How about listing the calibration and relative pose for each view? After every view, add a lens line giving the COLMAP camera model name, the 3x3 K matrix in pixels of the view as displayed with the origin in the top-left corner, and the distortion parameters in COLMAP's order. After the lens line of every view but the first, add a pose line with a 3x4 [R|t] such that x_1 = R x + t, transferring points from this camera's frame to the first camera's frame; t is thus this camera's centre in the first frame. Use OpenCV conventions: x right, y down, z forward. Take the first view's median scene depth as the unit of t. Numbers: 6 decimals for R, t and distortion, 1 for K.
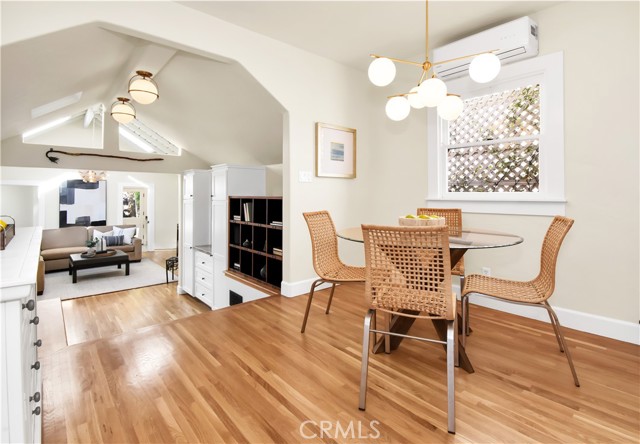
lens RADIAL K [[308.6, 0, 330.0], [0, 308.6, 190.9], [0, 0, 1]] dist [-0.003495, -0.003653]
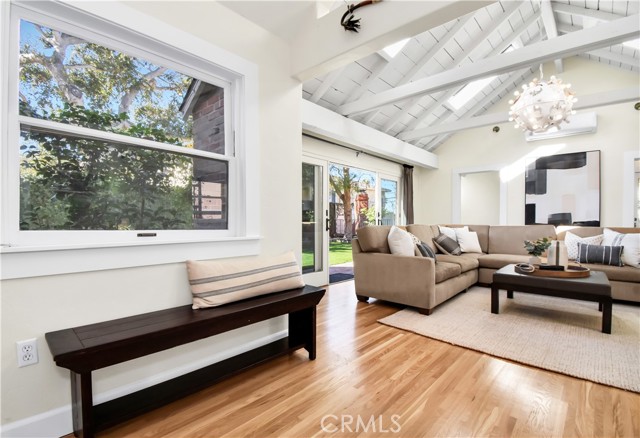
lens RADIAL K [[303.3, 0, 305.0], [0, 303.3, 220.3], [0, 0, 1]] dist [-0.011460, -0.008301]
pose [[0.052926, 0.005810, -0.998582, -0.604647], [0.005462, 0.999966, 0.006107, 0.249088], [0.998583, -0.005777, 0.052893, 1.225021]]
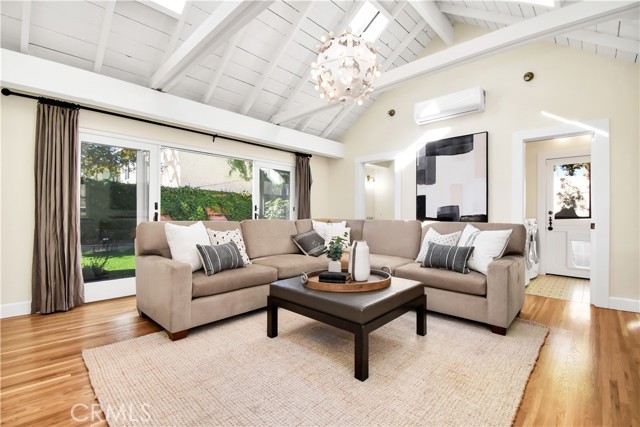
lens RADIAL K [[293.5, 0, 318.9], [0, 293.5, 207.8], [0, 0, 1]] dist [-0.002798, -0.004957]
pose [[0.064464, -0.020938, -0.997700, -0.826180], [0.007952, 0.999759, -0.020468, 0.259856], [0.997888, -0.006614, 0.064615, 2.009971]]
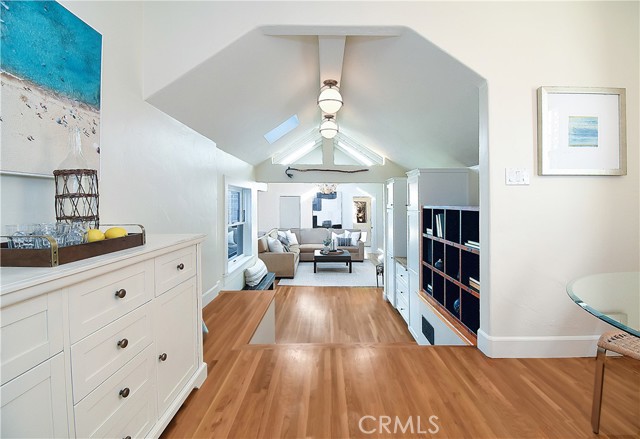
lens RADIAL K [[293.5, 0, 324.2], [0, 293.5, 205.1], [0, 0, 1]] dist [-0.035549, -0.000489]
pose [[0.738091, 0.007227, -0.674663, 0.024922], [0.003838, 0.999881, 0.014910, 0.002906], [0.674691, -0.013594, 0.737976, 0.260517]]
